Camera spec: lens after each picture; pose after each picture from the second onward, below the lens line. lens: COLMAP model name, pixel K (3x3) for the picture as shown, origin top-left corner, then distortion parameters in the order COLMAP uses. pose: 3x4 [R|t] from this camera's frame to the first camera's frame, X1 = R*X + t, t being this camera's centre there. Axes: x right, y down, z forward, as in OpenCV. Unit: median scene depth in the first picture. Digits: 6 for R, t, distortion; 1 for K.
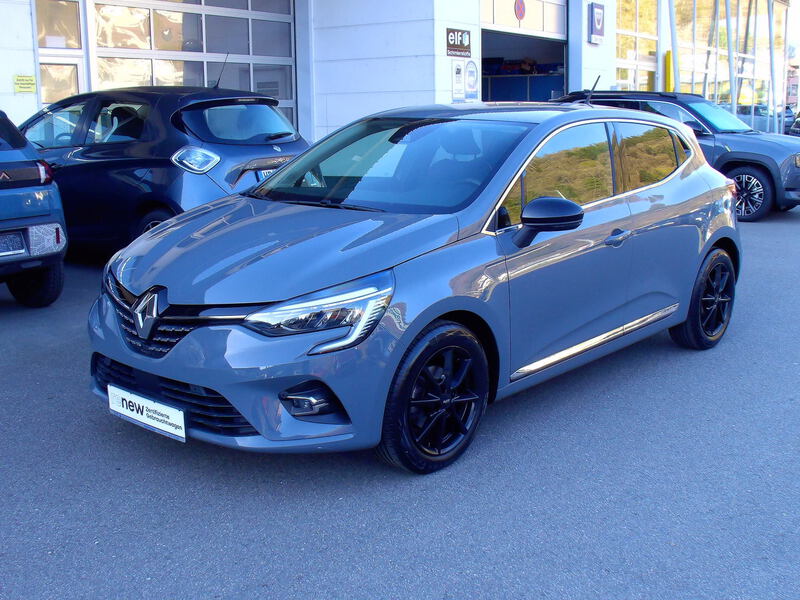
lens RADIAL K [[994.4, 0, 400.0], [0, 994.4, 300.0], [0, 0, 1]] dist [-0.232280, 0.332051]
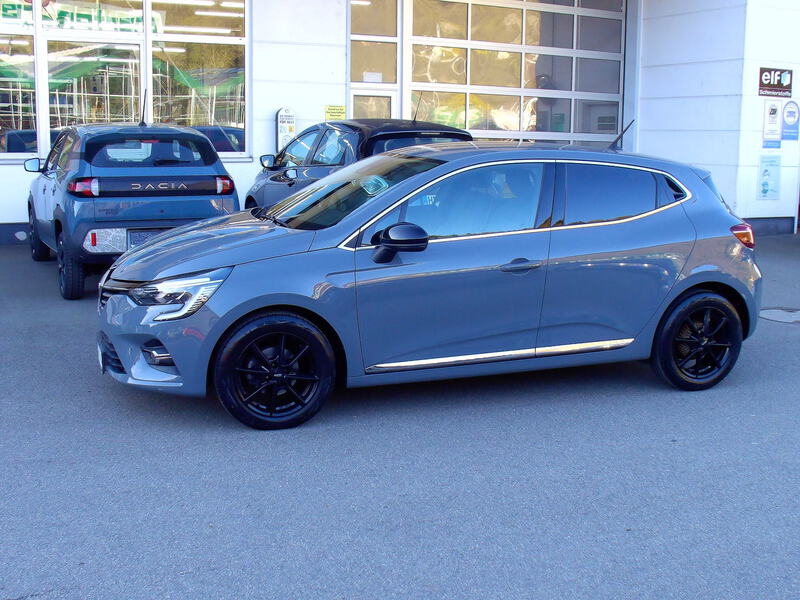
lens RADIAL K [[994.4, 0, 400.0], [0, 994.4, 300.0], [0, 0, 1]] dist [-0.232280, 0.332051]
pose [[0.870962, 0.100610, -0.480940, 0.262428], [-0.114338, 0.993442, 0.000761, -0.004349], [0.477862, 0.054327, 0.876753, -0.015539]]
